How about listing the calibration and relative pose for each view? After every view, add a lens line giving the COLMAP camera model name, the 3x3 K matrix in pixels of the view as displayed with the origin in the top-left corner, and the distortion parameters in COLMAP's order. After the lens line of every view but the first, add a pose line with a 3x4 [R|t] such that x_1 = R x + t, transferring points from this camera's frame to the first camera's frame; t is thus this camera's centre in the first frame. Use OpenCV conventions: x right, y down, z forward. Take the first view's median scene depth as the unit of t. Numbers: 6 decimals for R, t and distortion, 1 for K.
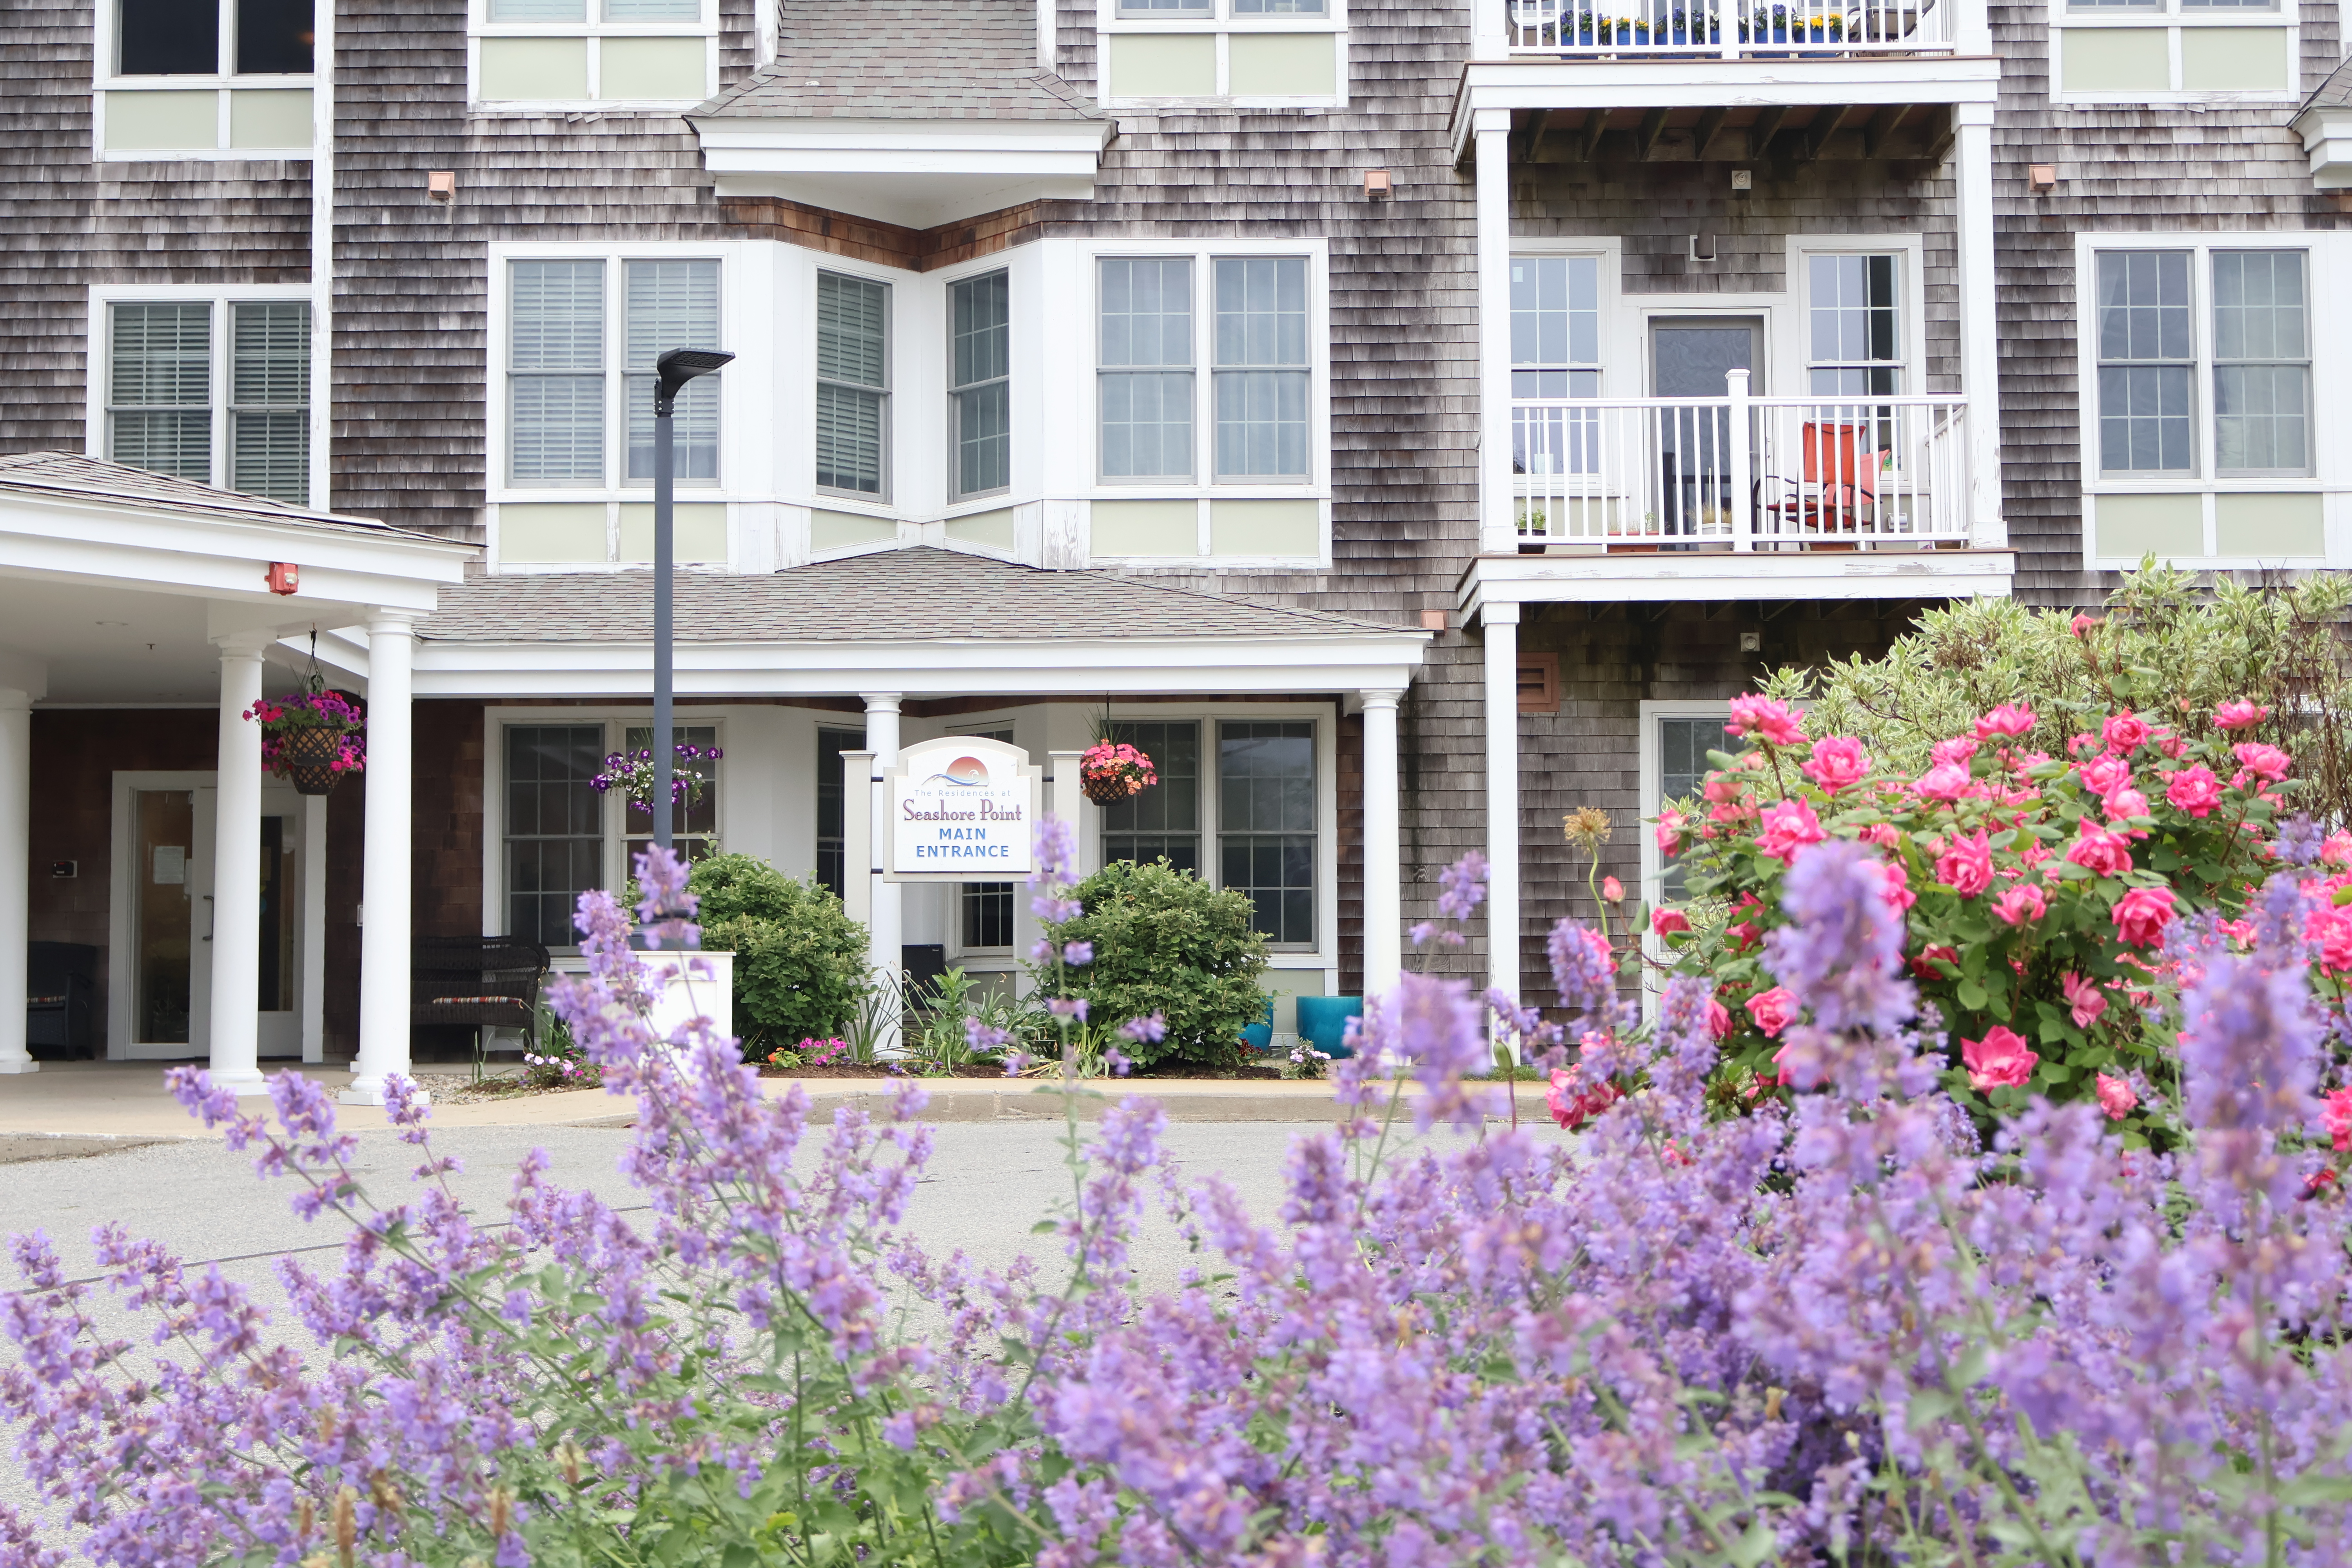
lens RADIAL K [[3247.5, 0, 1176.0], [0, 3247.5, 790.0], [0, 0, 1]] dist [0.020499, 0.000000]
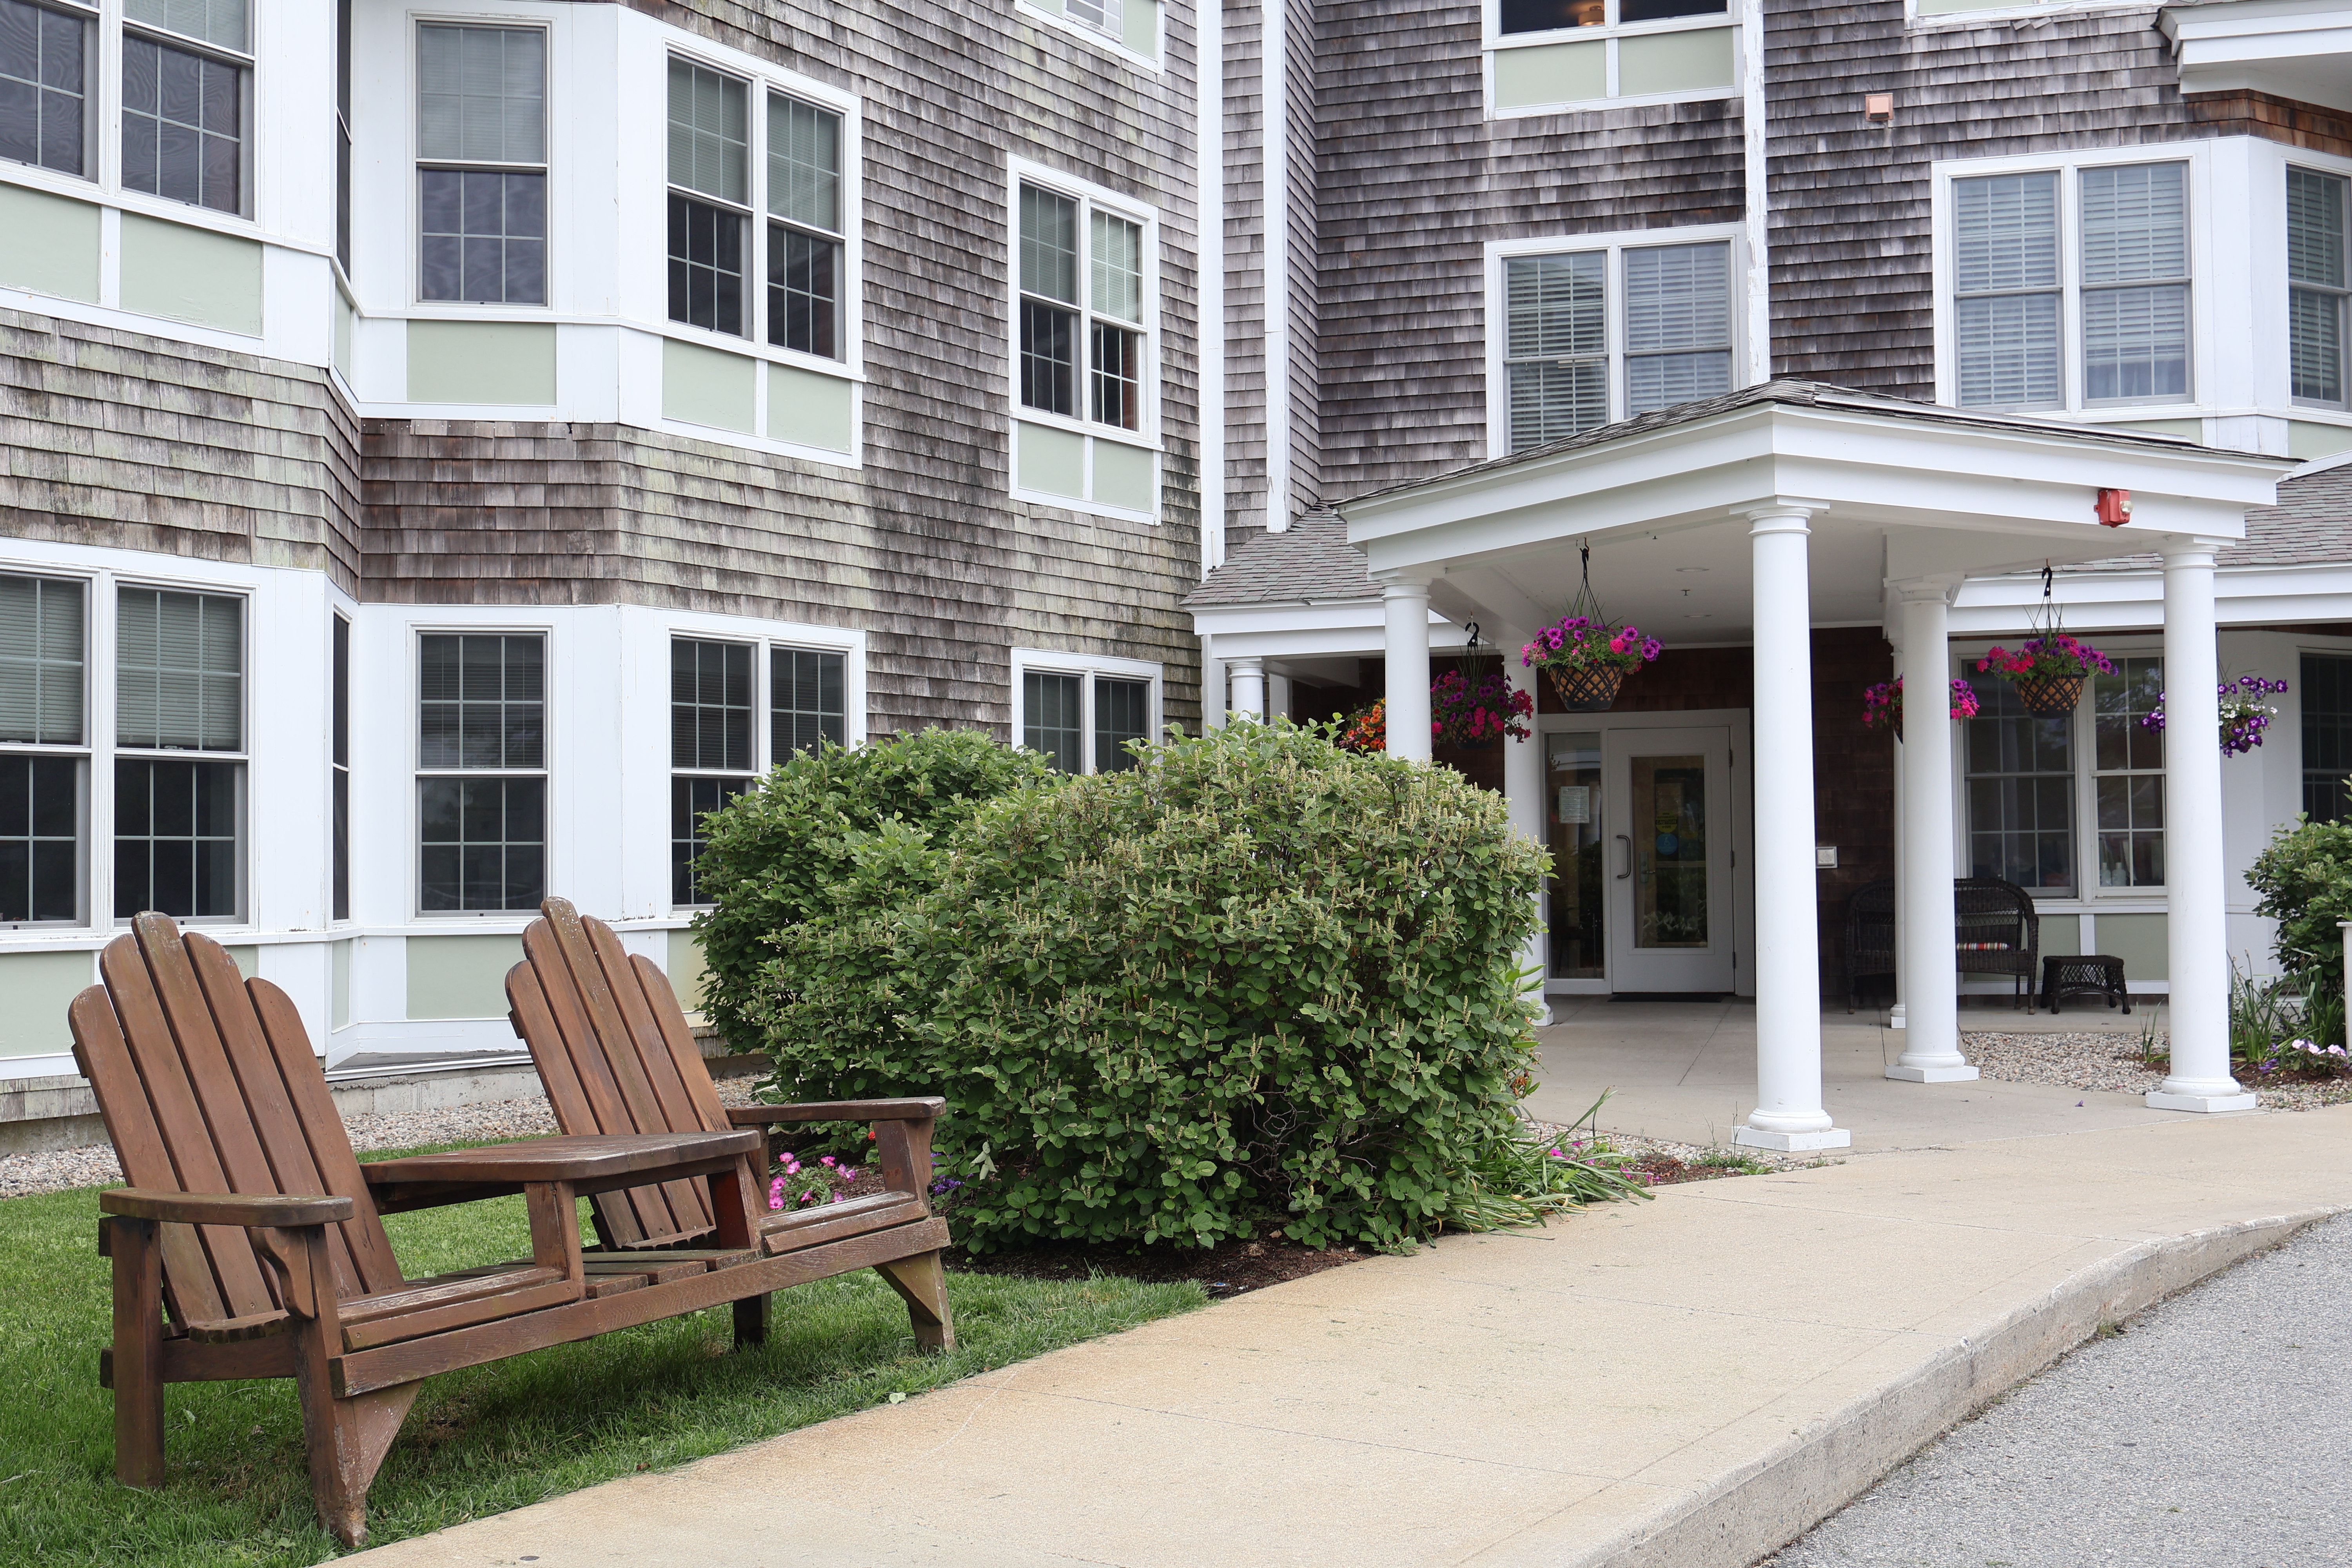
lens RADIAL K [[2664.8, 0, 1175.5], [0, 2664.8, 779.4], [0, 0, 1]] dist [0.029214, 0.000000]
pose [[0.965253, -0.015136, -0.260877, -0.222875], [0.023428, 0.999313, 0.028704, -0.012840], [0.260264, -0.033818, 0.964945, 0.165374]]
